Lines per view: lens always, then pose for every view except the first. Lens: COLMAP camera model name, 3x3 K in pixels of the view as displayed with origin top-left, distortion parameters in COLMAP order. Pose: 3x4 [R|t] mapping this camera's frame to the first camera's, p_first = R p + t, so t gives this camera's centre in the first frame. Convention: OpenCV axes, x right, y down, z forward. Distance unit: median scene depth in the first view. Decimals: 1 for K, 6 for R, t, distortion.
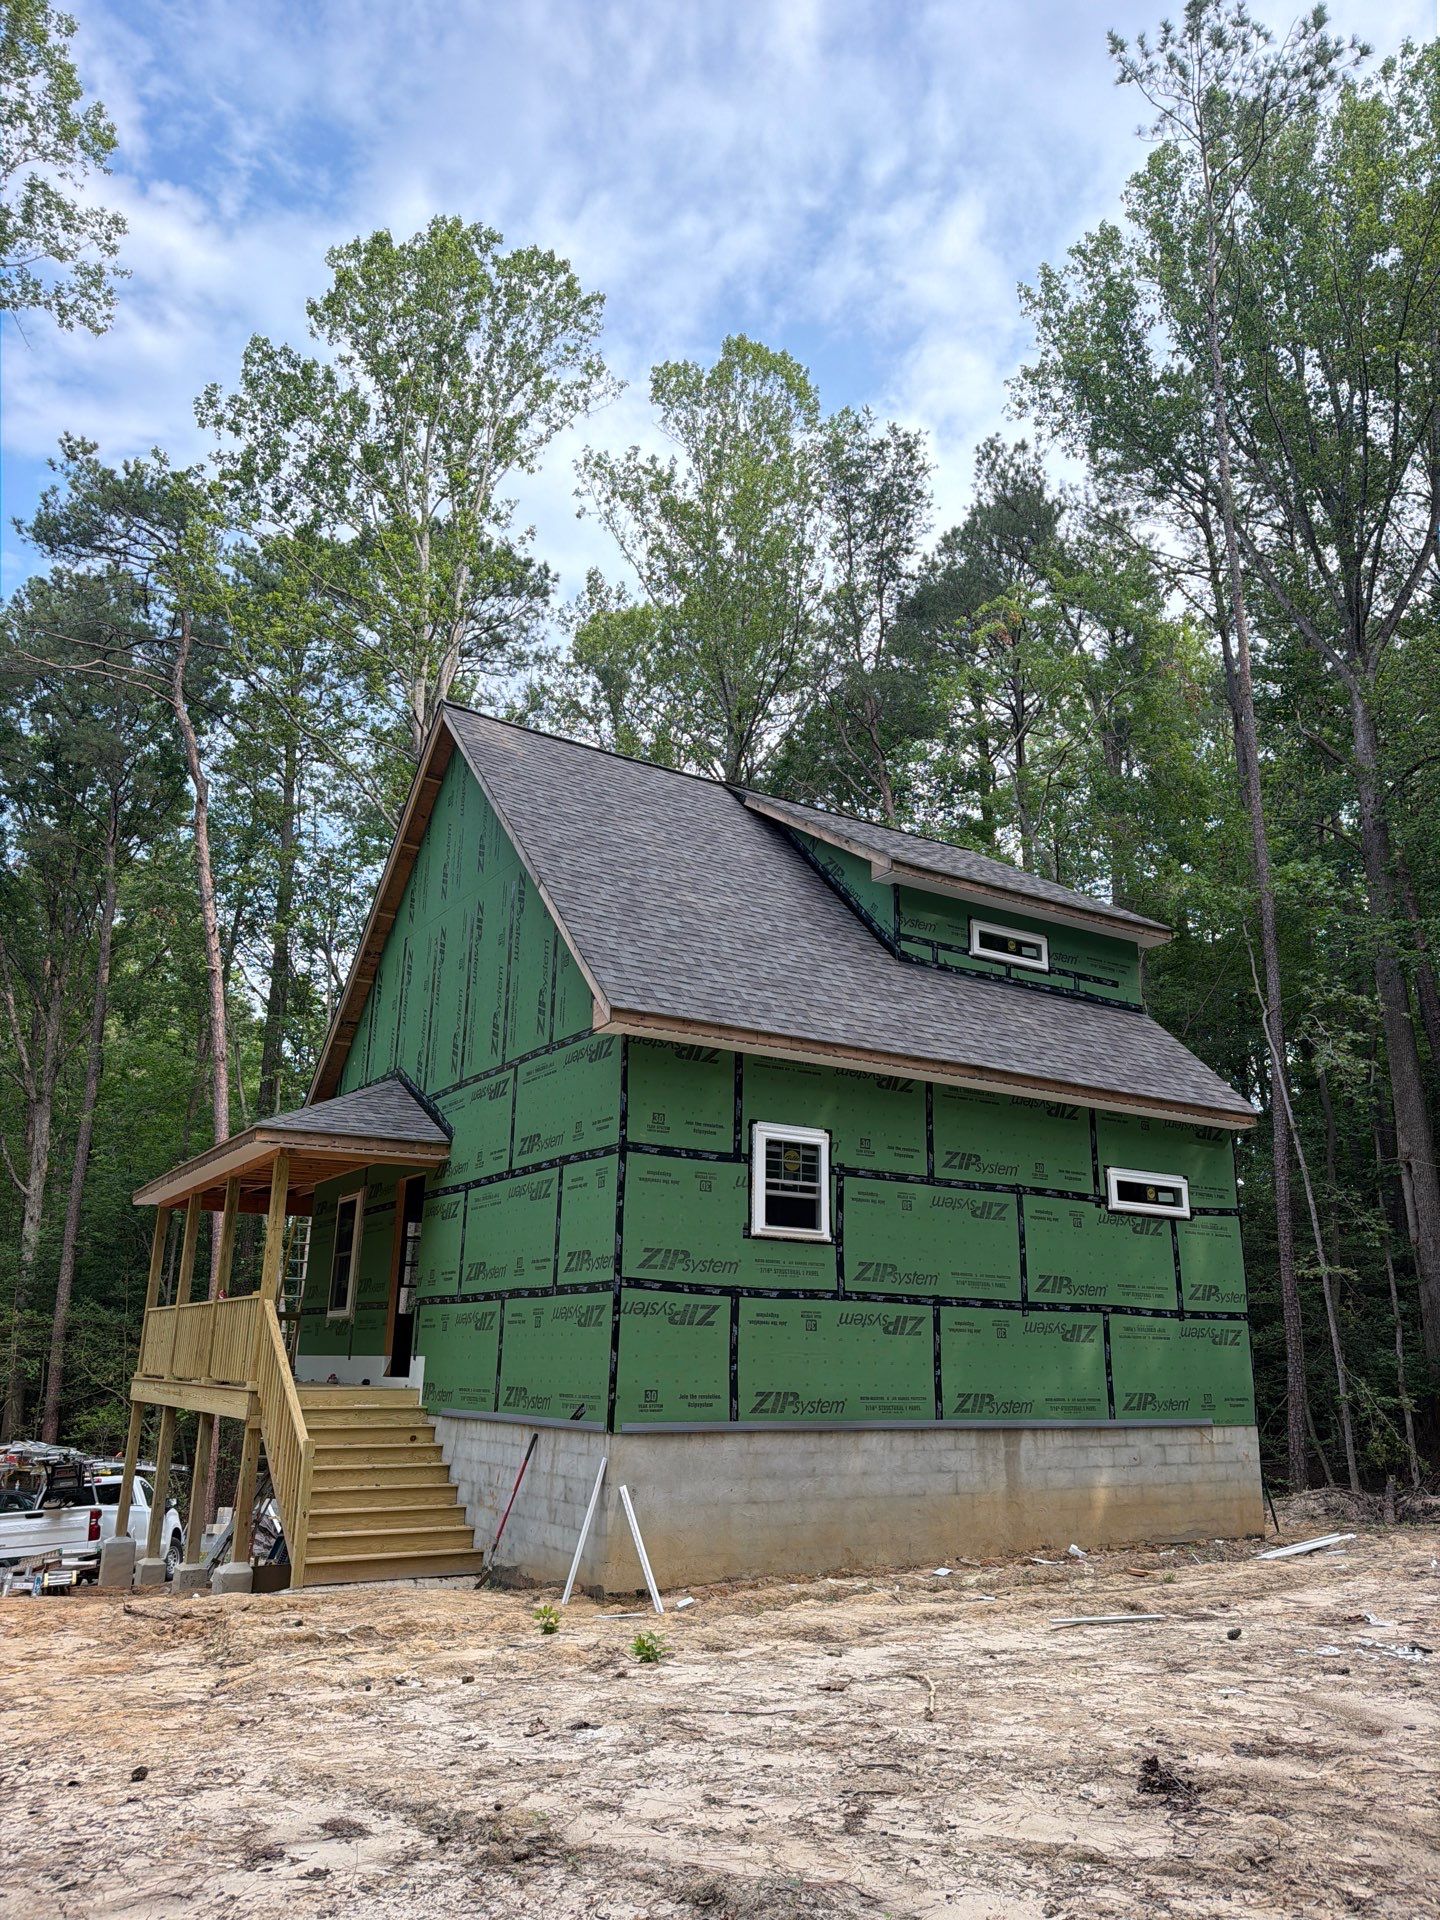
lens RADIAL K [[1289.3, 0, 708.0], [0, 1289.3, 977.1], [0, 0, 1]] dist [0.042175, -0.034977]
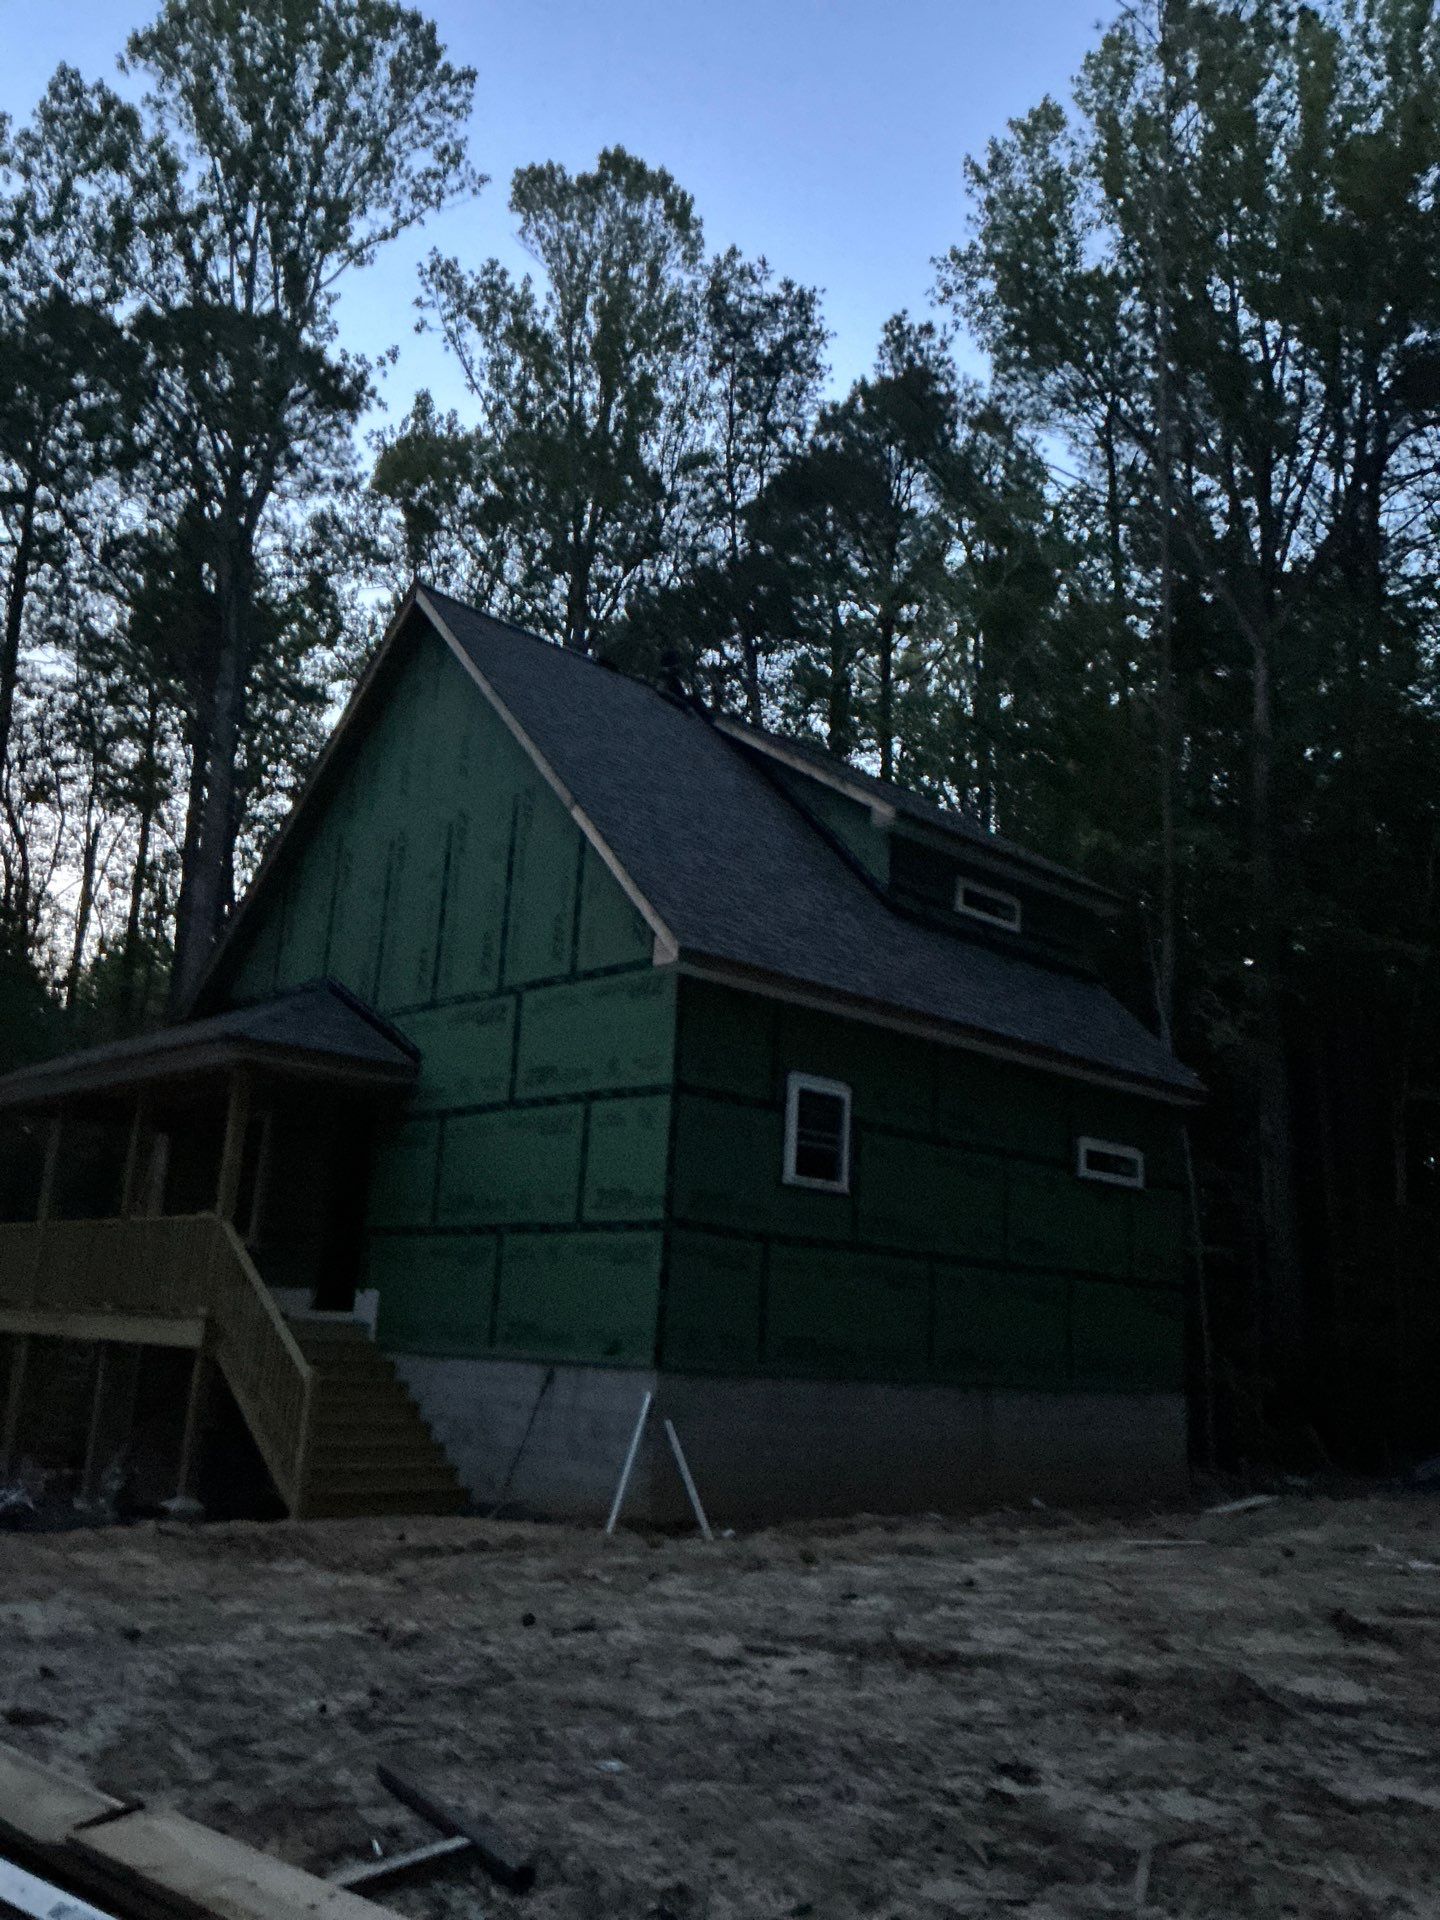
lens RADIAL K [[1541.2, 0, 666.3], [0, 1541.2, 925.9], [0, 0, 1]] dist [0.031312, -0.035368]
pose [[0.983241, 0.084638, 0.161474, -0.209206], [-0.089721, 0.995667, 0.024442, -0.016294], [-0.158706, -0.038520, 0.986574, -0.127062]]
